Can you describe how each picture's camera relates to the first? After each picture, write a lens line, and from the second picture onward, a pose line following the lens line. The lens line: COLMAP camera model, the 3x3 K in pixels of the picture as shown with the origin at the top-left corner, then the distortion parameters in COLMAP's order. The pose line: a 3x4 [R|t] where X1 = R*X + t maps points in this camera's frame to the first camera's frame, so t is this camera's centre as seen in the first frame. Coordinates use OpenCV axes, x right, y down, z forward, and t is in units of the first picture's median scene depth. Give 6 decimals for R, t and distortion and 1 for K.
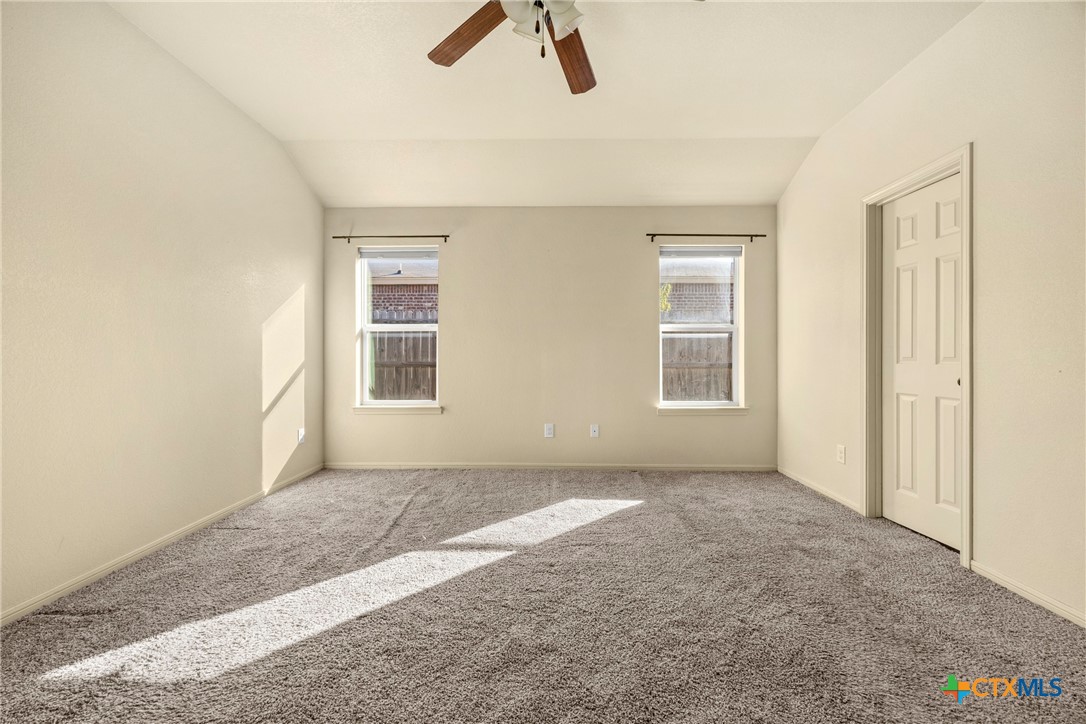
lens RADIAL K [[414.4, 0, 543.0], [0, 414.4, 355.3], [0, 0, 1]] dist [-0.002044, -0.000317]
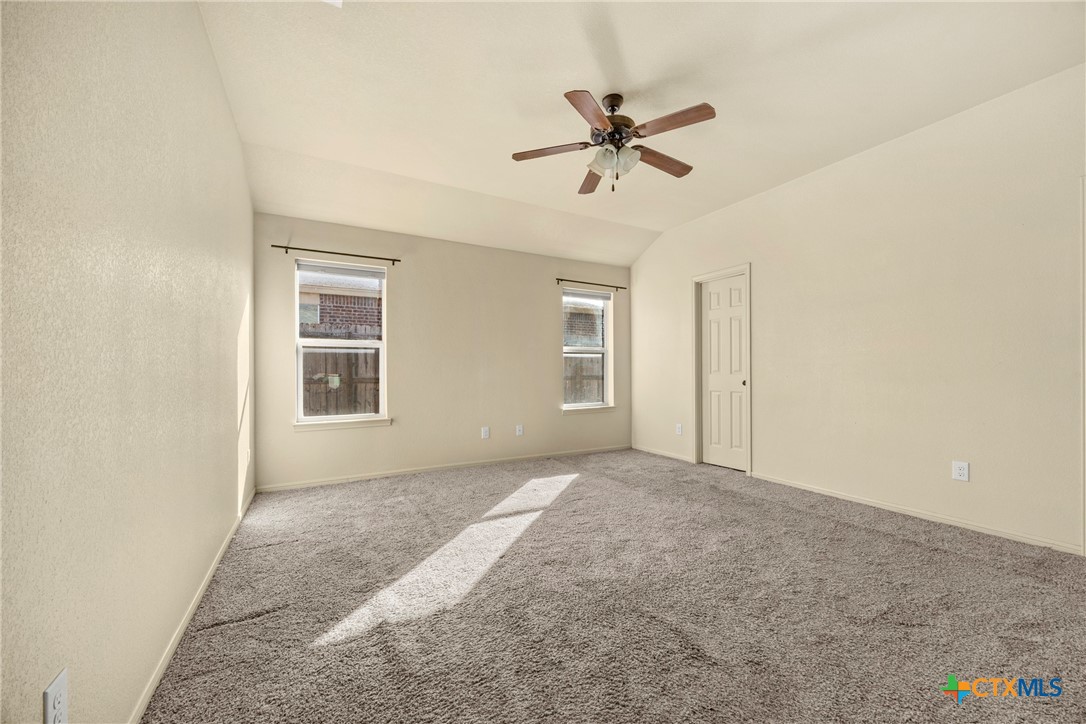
lens RADIAL K [[414.4, 0, 543.6], [0, 414.4, 368.6], [0, 0, 1]] dist [-0.002044, -0.000317]
pose [[0.867279, -0.001036, 0.497821, -0.605986], [0.002982, 0.999991, -0.003114, -0.000550], [-0.497813, 0.004185, 0.867274, -0.173089]]
